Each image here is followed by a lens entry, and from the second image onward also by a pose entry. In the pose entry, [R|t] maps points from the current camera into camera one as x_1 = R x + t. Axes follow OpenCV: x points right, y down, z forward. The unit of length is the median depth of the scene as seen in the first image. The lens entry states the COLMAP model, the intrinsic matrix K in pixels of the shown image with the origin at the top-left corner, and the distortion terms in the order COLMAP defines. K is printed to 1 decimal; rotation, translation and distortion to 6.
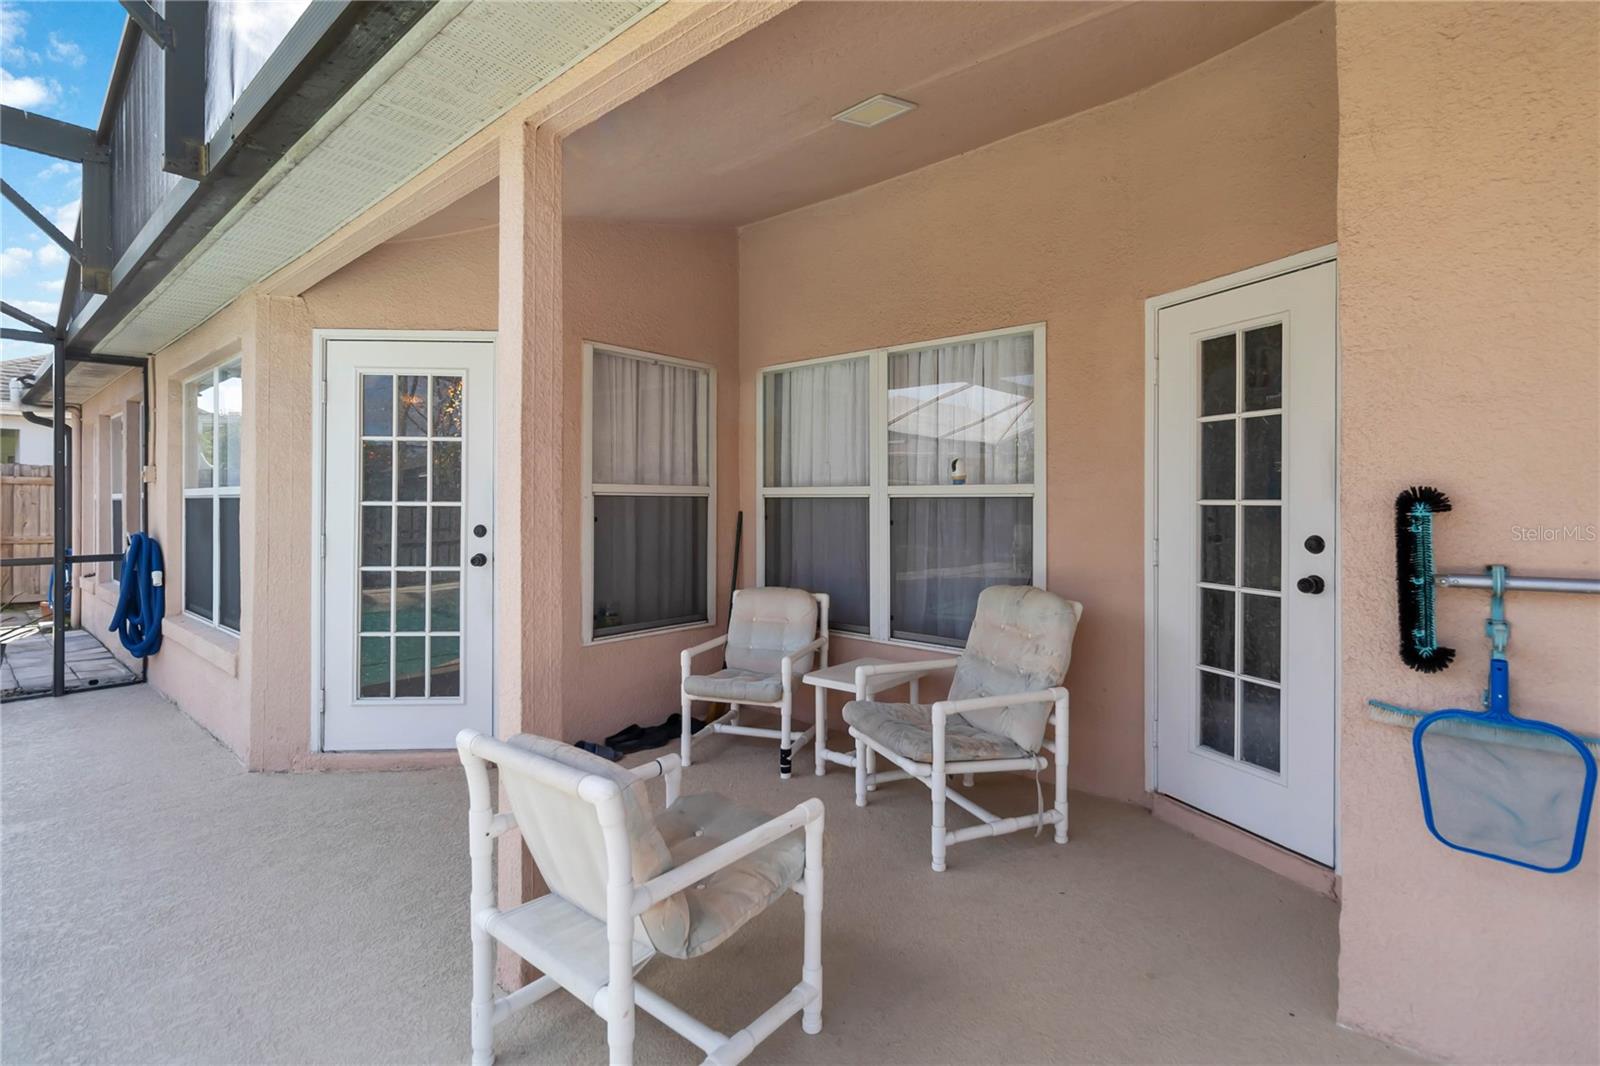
lens RADIAL K [[735.4, 0, 807.8], [0, 735.4, 508.6], [0, 0, 1]] dist [-0.000277, 0.000184]
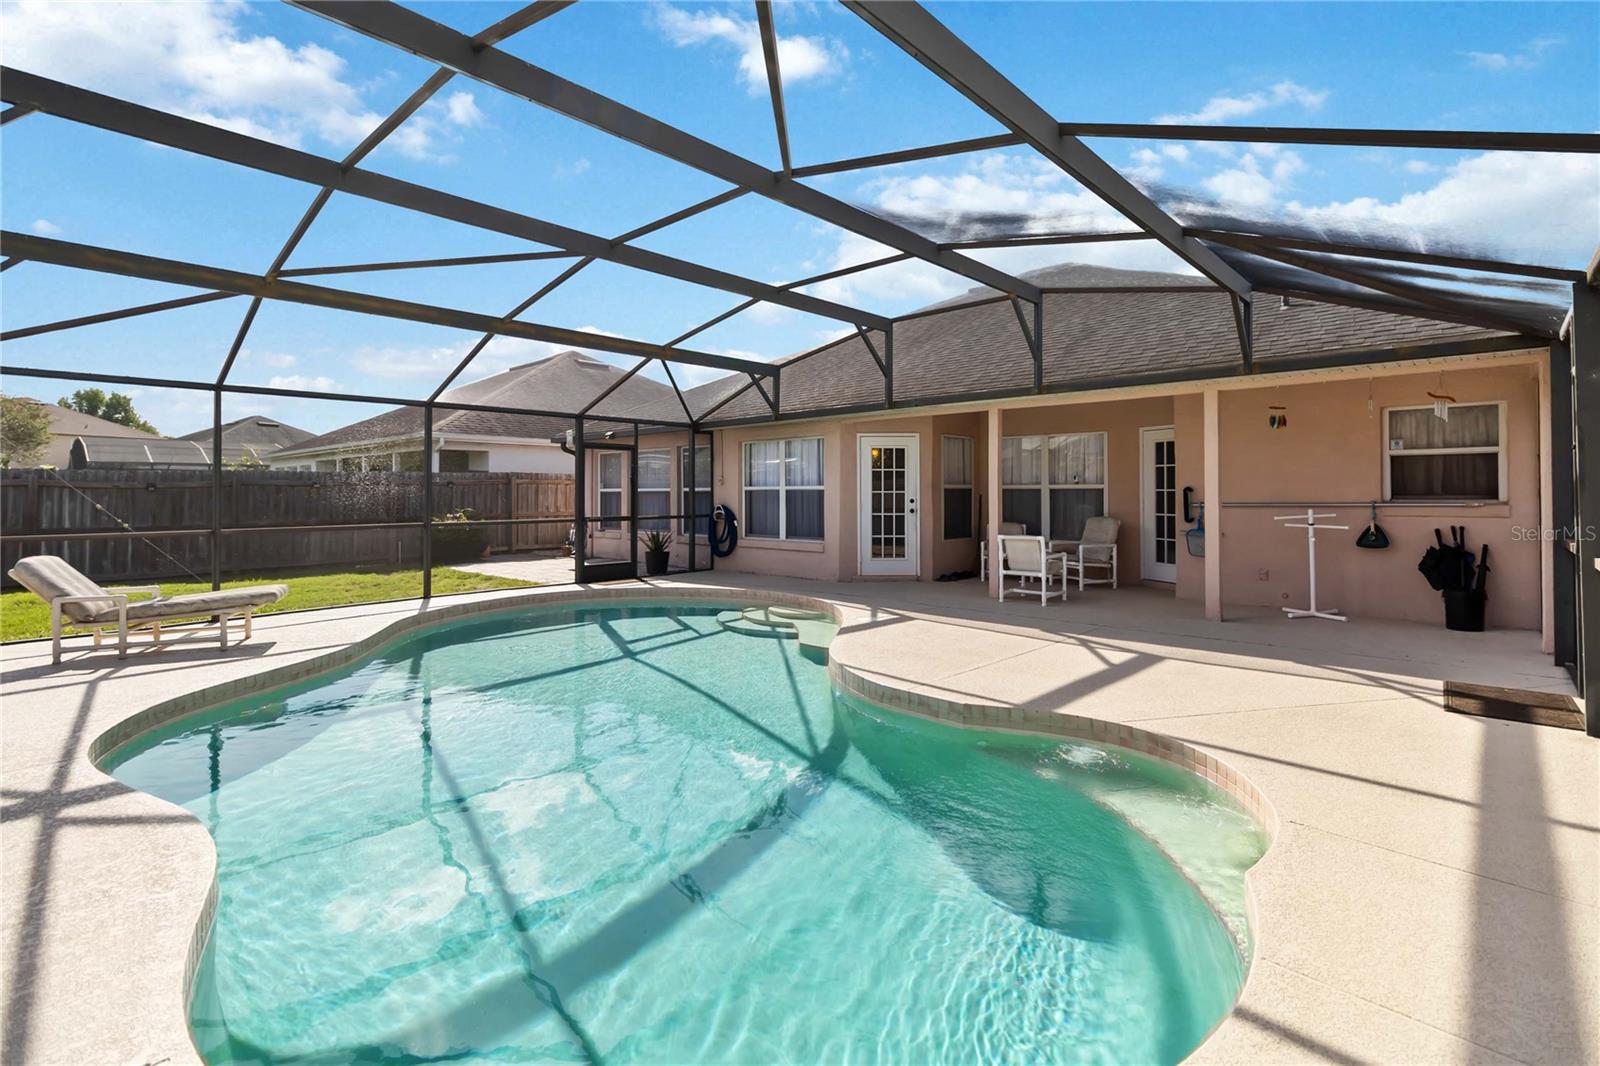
lens RADIAL K [[735.4, 0, 807.8], [0, 735.4, 508.6], [0, 0, 1]] dist [-0.000277, 0.000184]
pose [[0.999724, -0.005110, -0.022945, -0.803728], [0.005376, 0.999919, 0.011546, 0.024278], [0.022884, -0.011666, 0.999670, -1.966382]]
